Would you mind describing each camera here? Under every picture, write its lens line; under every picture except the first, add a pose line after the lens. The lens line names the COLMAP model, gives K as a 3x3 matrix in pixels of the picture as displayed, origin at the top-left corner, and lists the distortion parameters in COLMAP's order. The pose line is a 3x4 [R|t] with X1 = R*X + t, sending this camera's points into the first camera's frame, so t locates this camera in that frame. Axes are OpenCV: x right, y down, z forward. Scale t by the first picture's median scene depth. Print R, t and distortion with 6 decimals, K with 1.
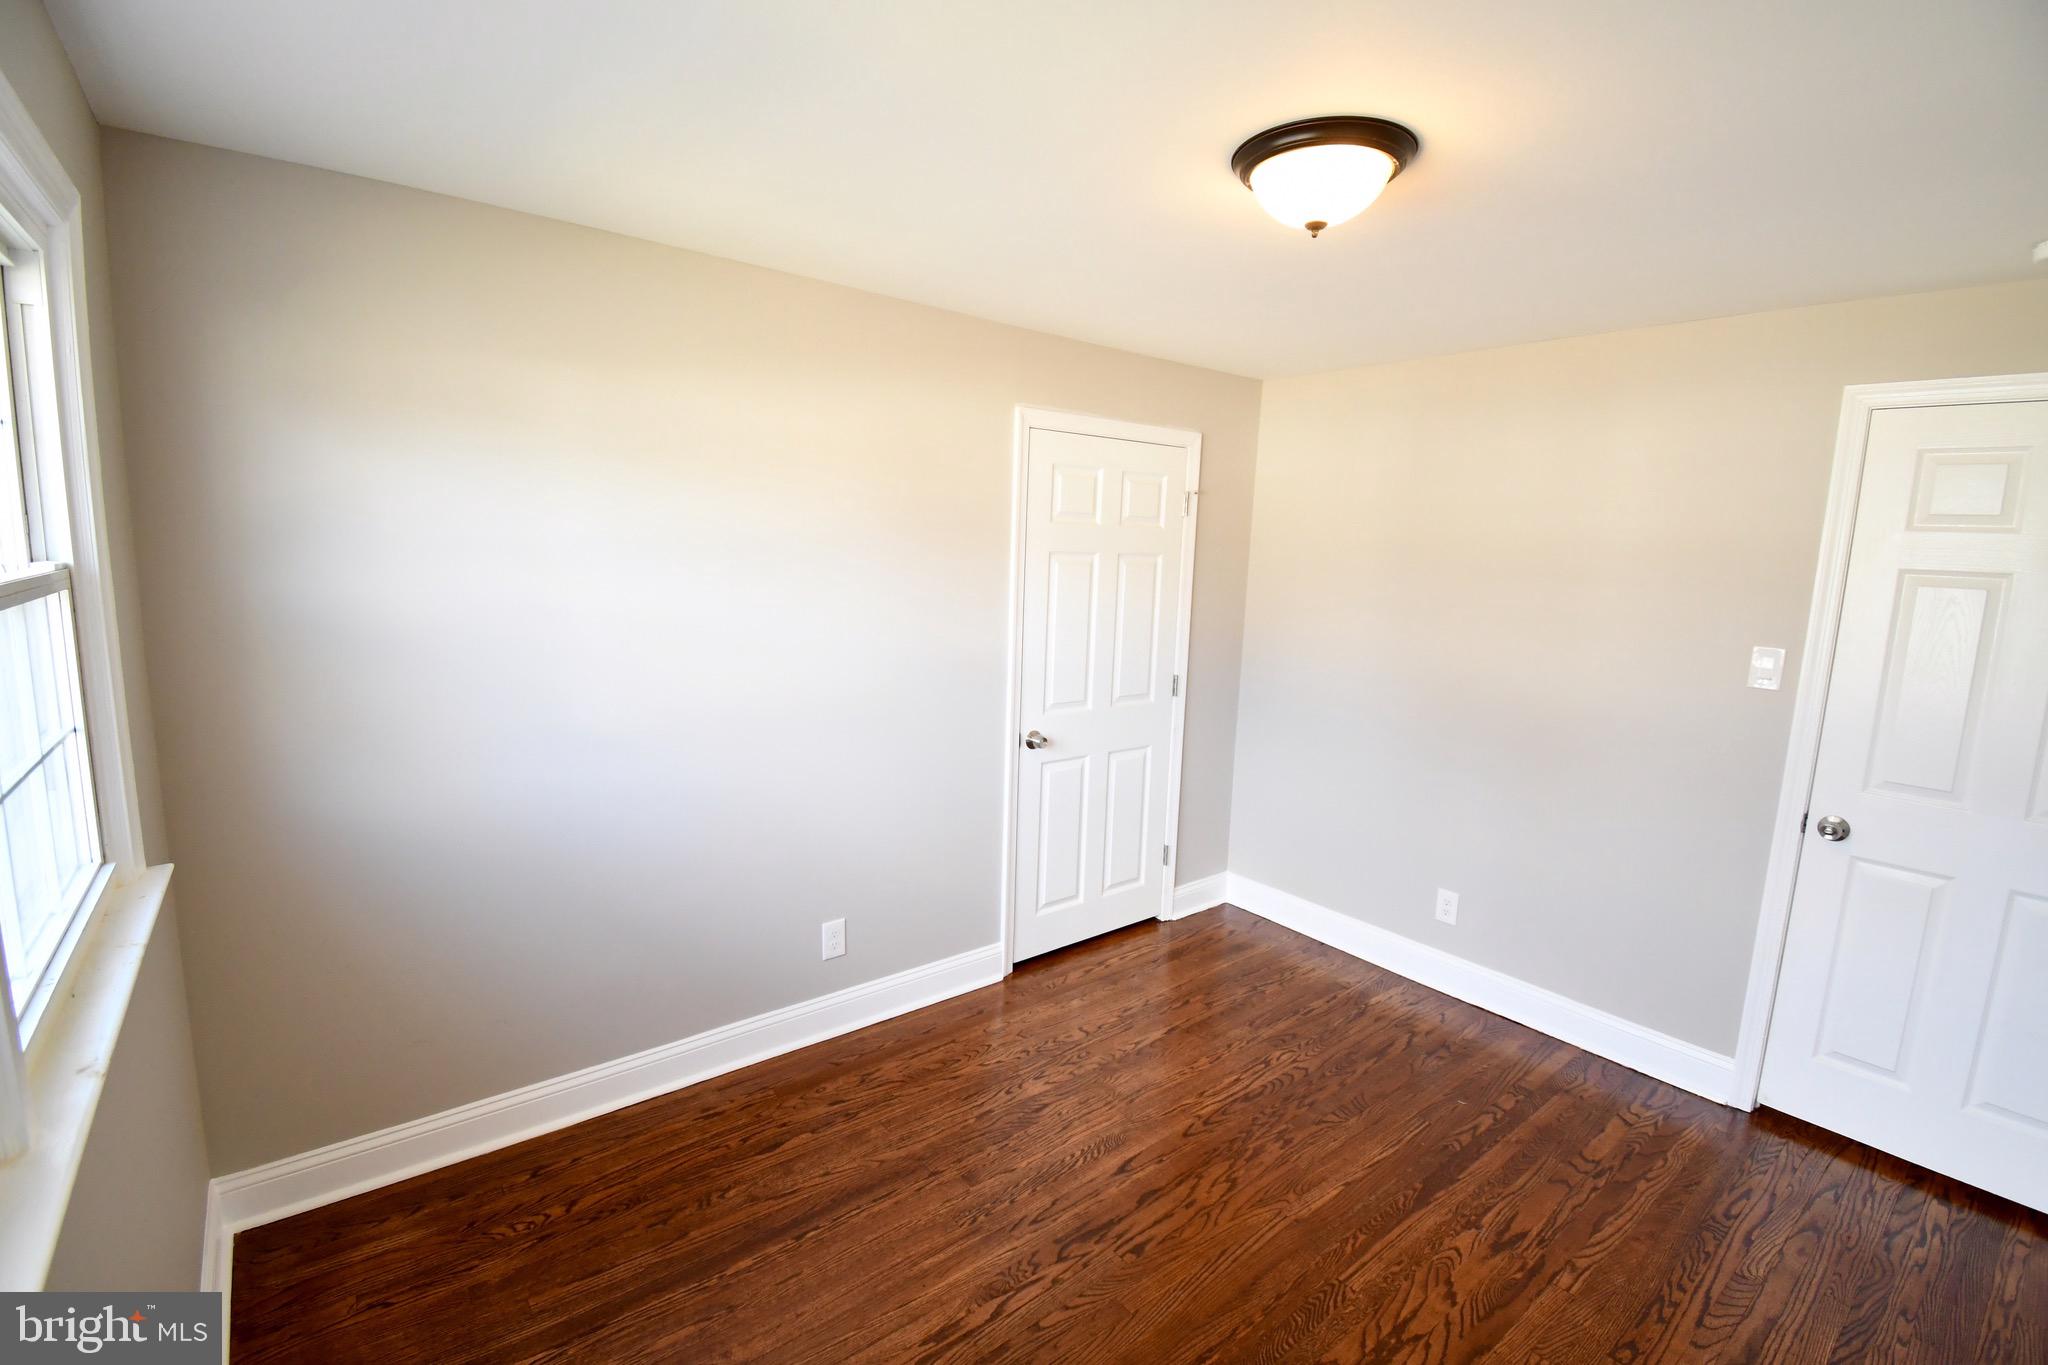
lens RADIAL K [[902.1, 0, 1016.0], [0, 902.1, 681.2], [0, 0, 1]] dist [0.021441, -0.028059]
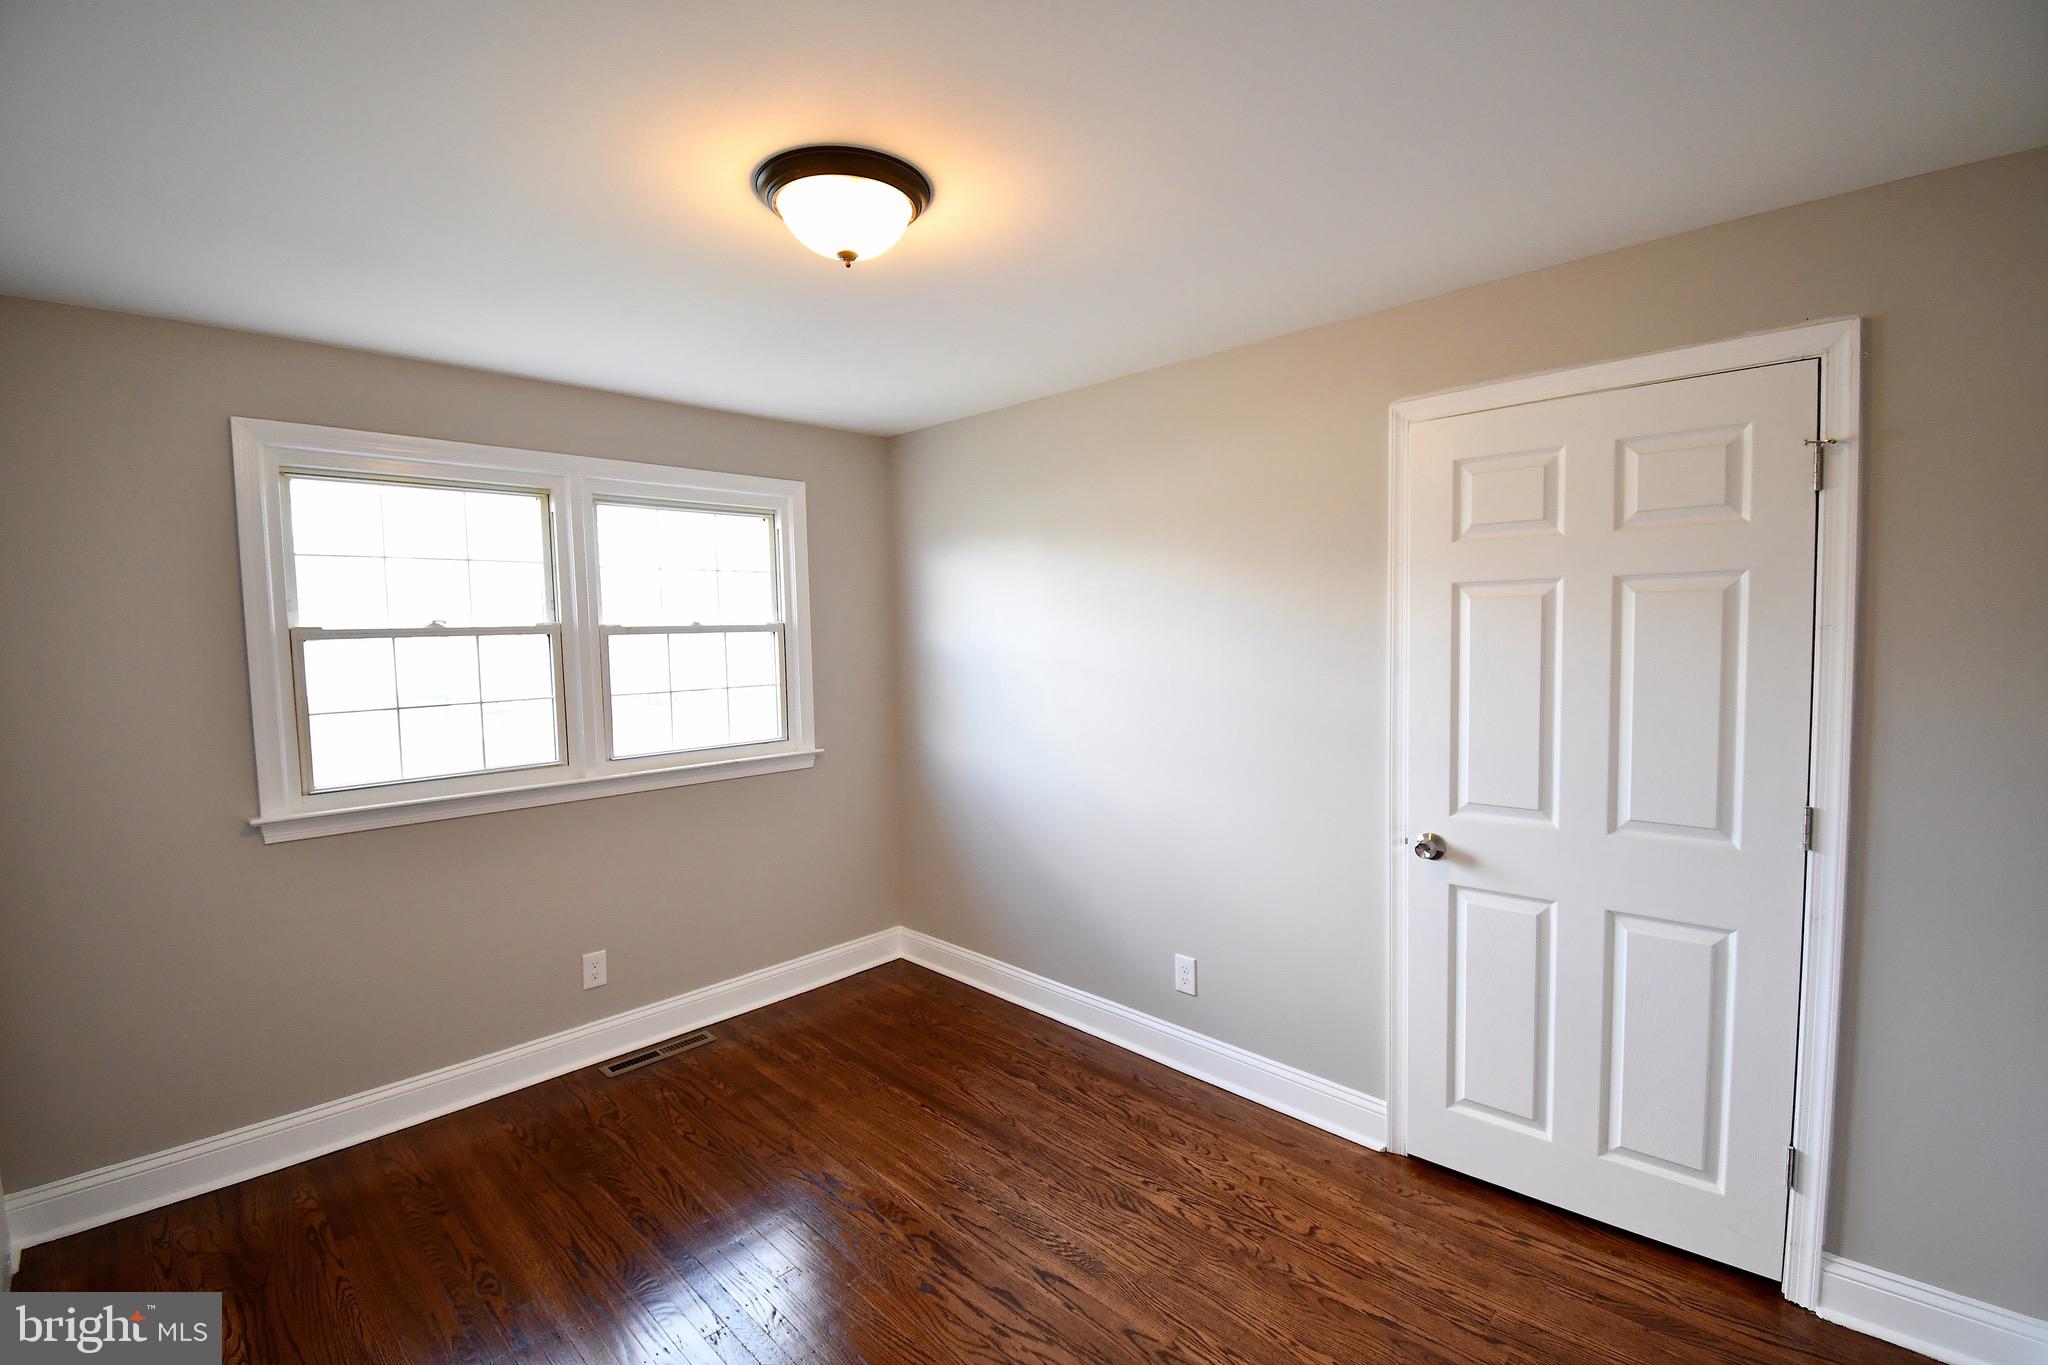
lens RADIAL K [[902.1, 0, 1016.0], [0, 902.1, 681.2], [0, 0, 1]] dist [0.021441, -0.028059]
pose [[0.120513, 0.029351, -0.992278, 0.911924], [-0.125901, 0.991943, 0.014051, -0.043049], [0.984696, 0.123235, 0.123237, 0.738614]]
